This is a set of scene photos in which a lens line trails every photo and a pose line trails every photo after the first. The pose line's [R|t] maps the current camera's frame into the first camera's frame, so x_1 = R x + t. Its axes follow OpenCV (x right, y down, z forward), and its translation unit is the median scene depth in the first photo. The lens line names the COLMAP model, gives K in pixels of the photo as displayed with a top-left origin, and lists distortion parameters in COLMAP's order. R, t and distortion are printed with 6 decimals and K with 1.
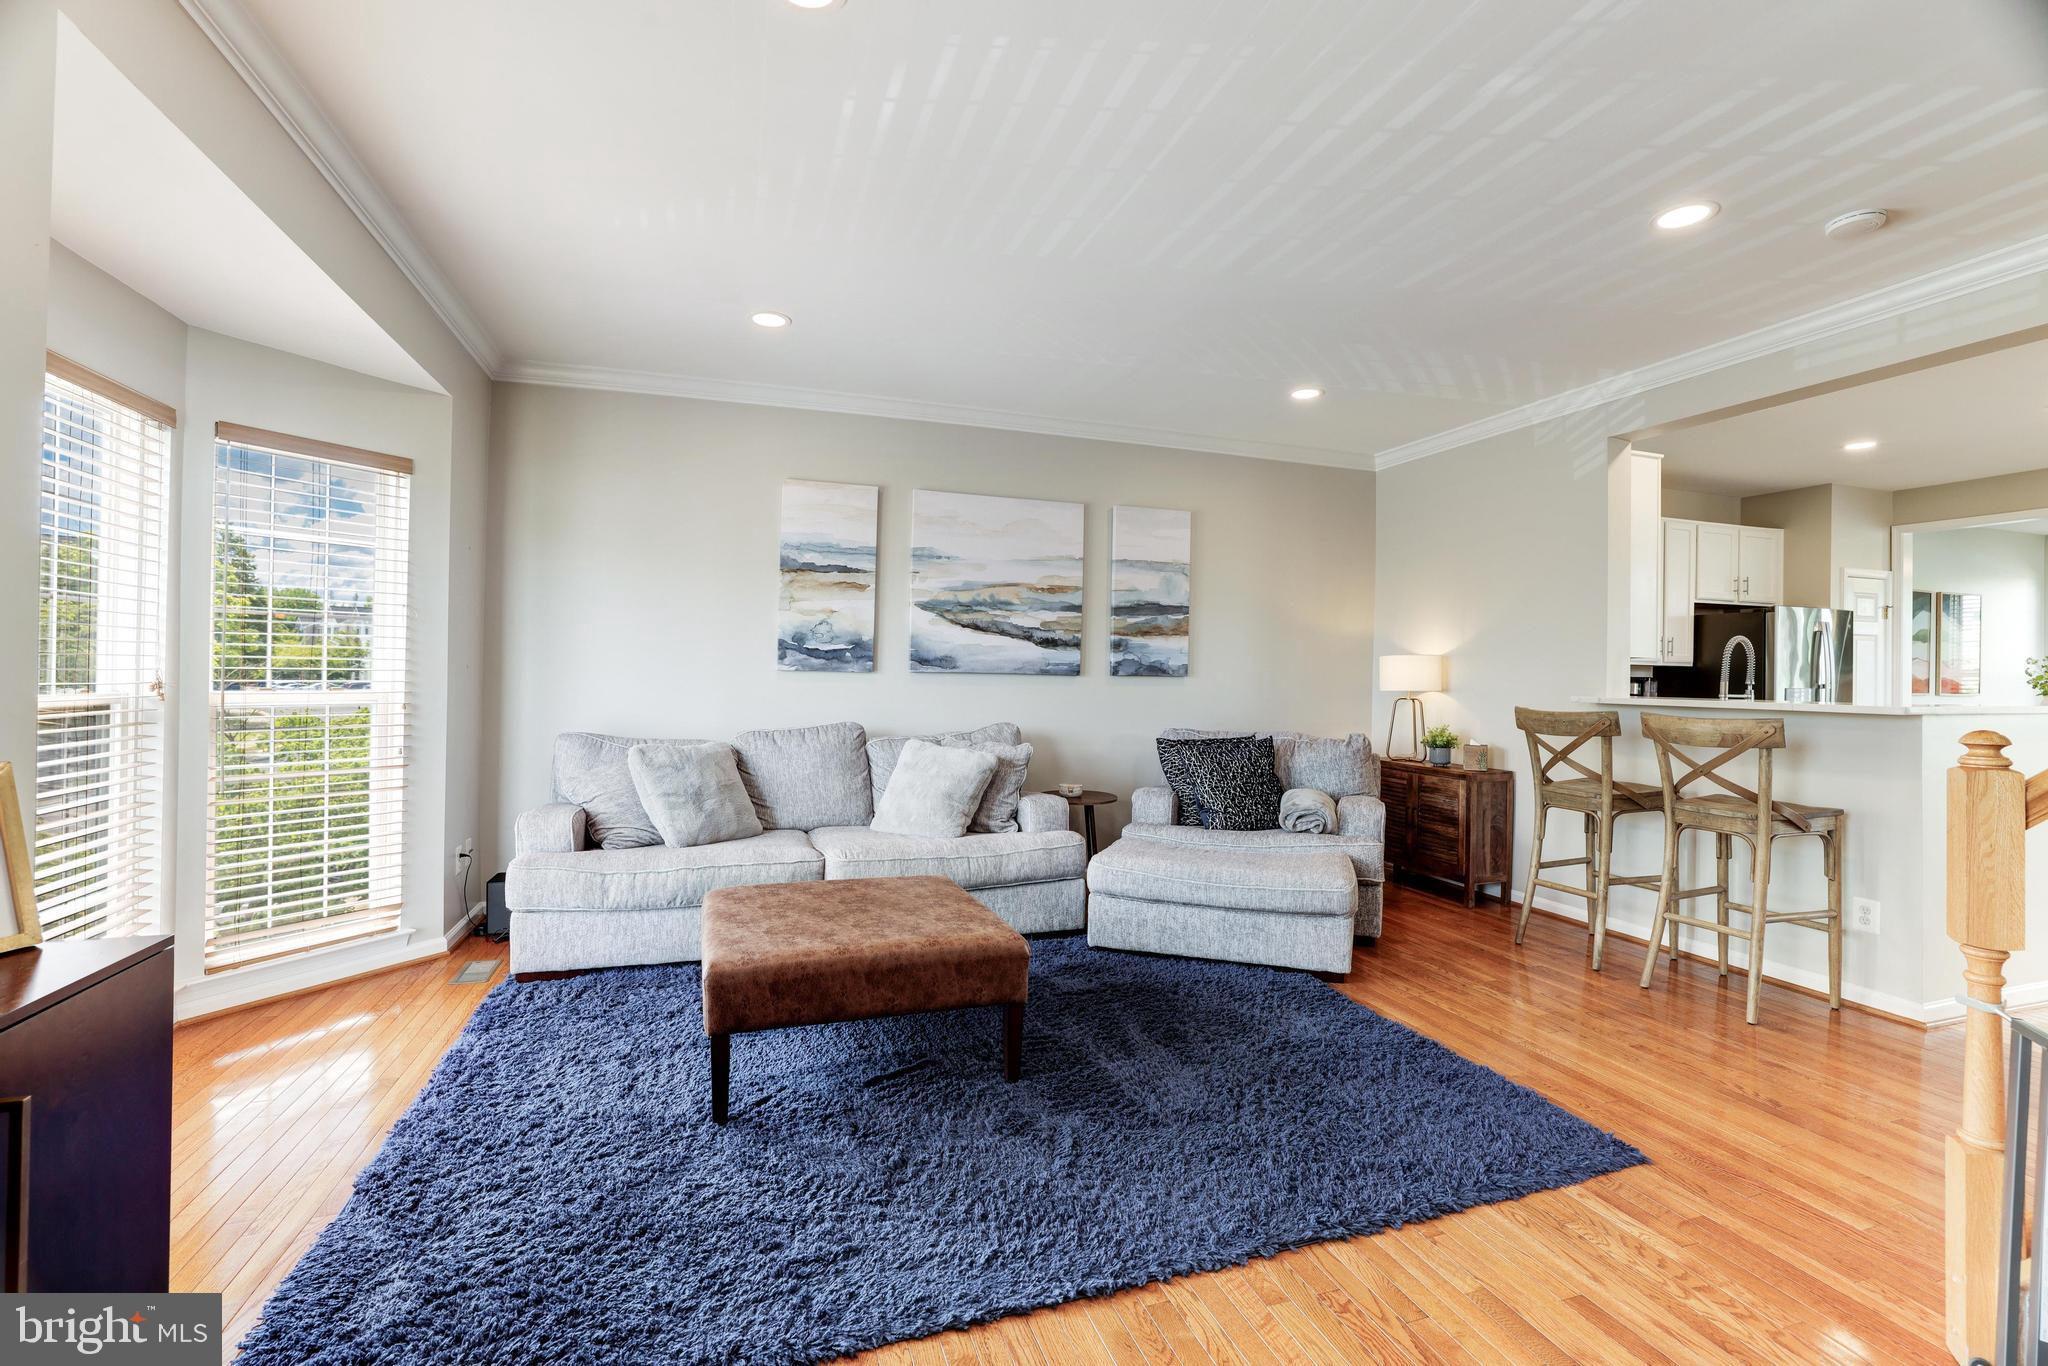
lens RADIAL K [[882.9, 0, 1023.2], [0, 882.9, 672.8], [0, 0, 1]] dist [-0.047413, 0.015337]
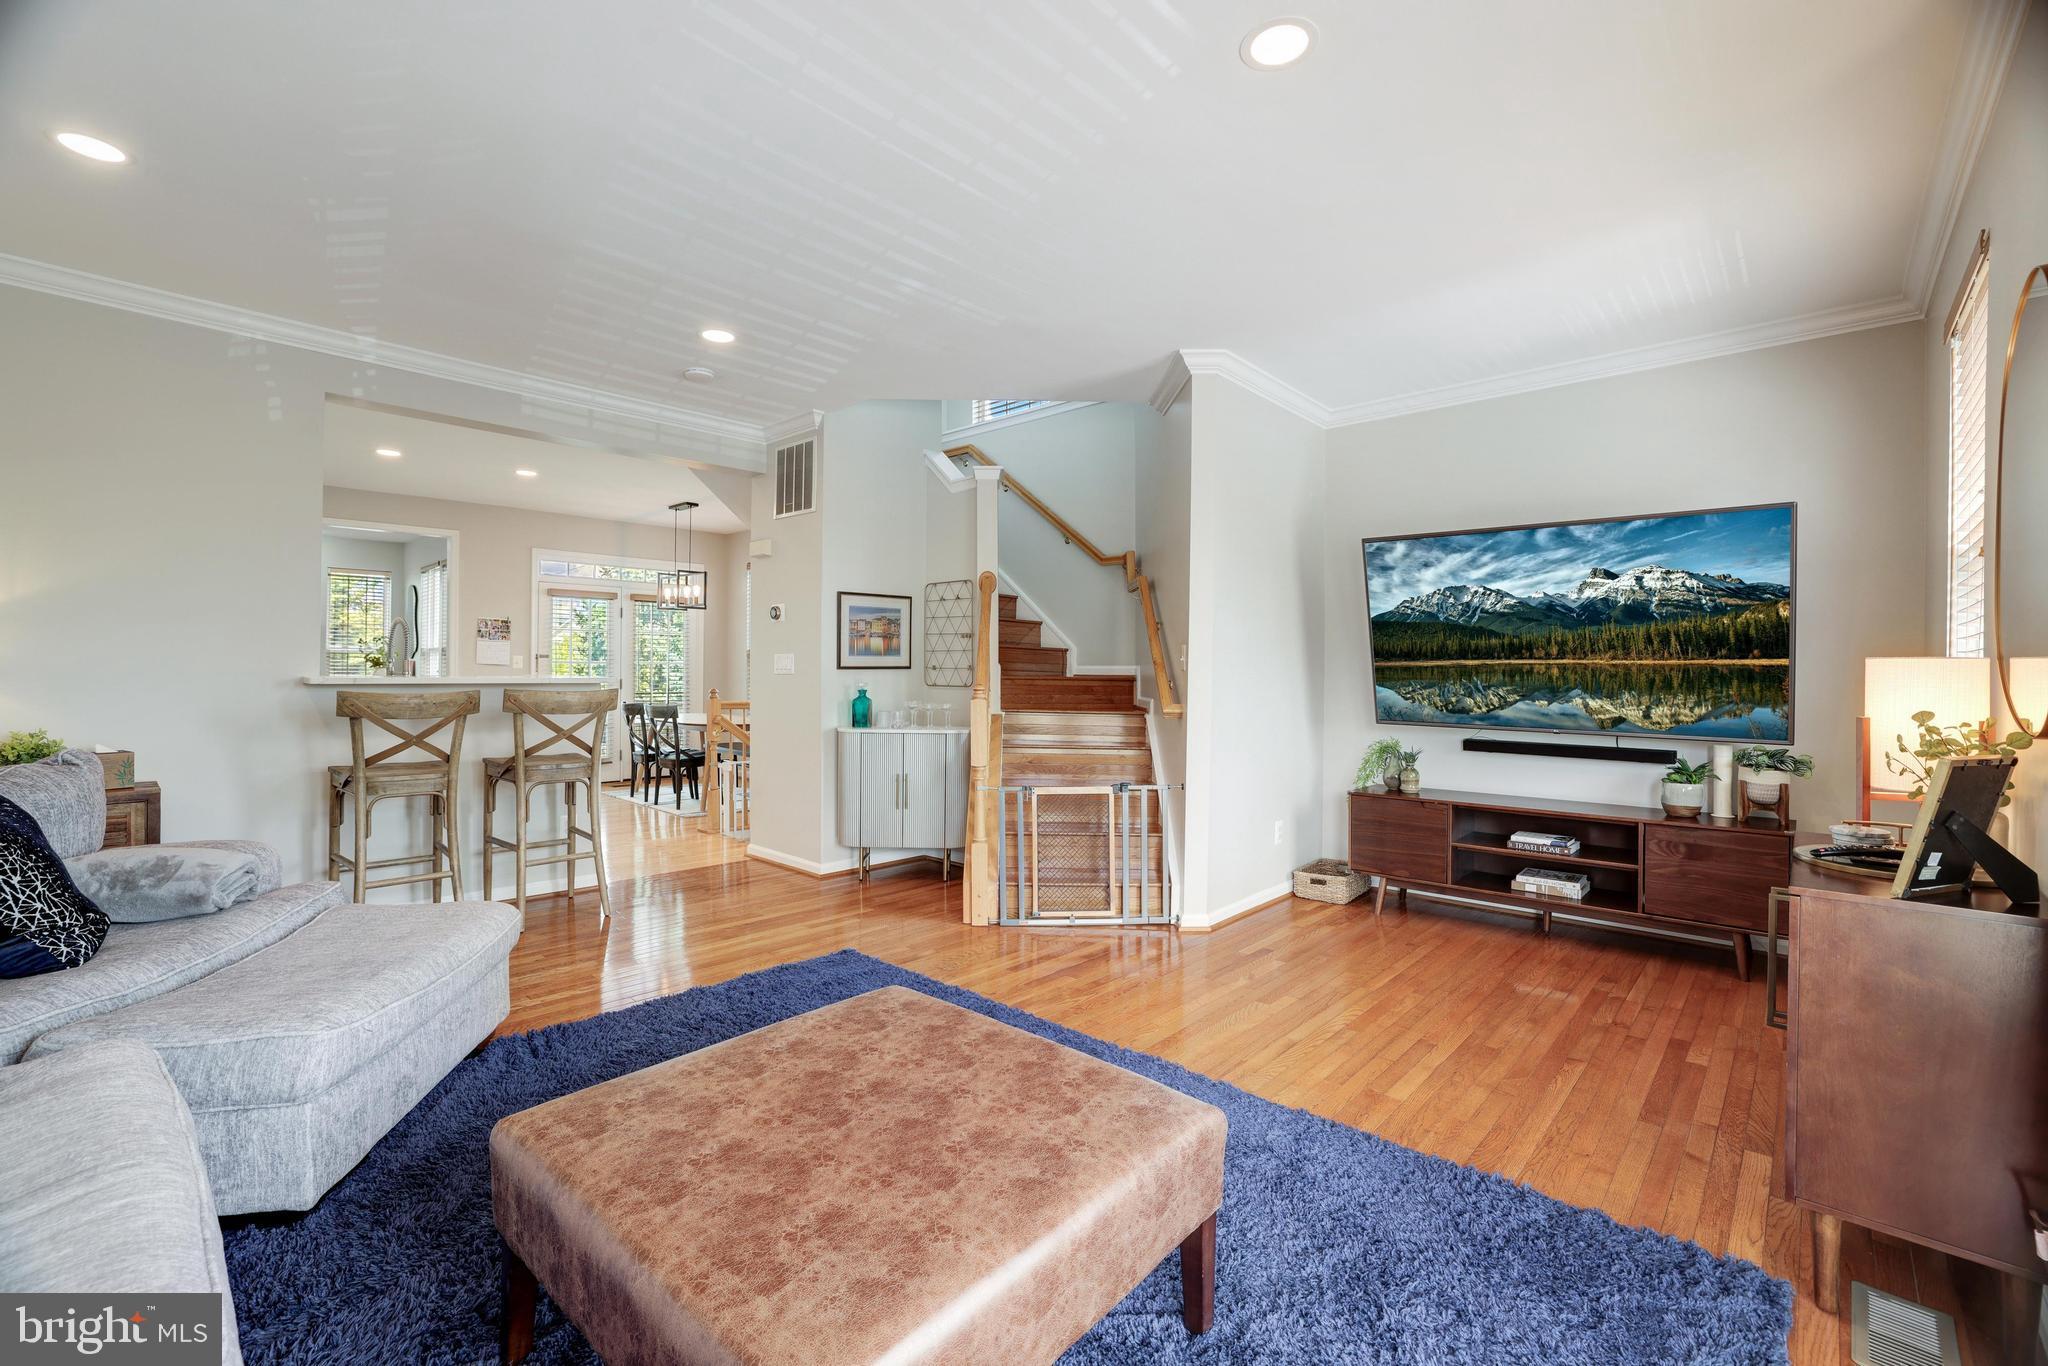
lens RADIAL K [[882.9, 0, 1023.2], [0, 882.9, 672.8], [0, 0, 1]] dist [-0.047413, 0.015337]
pose [[-0.461906, -0.015816, 0.886788, -0.627252], [-0.020880, 0.999758, 0.006955, 0.005303], [-0.886683, -0.015304, -0.462124, 1.011222]]
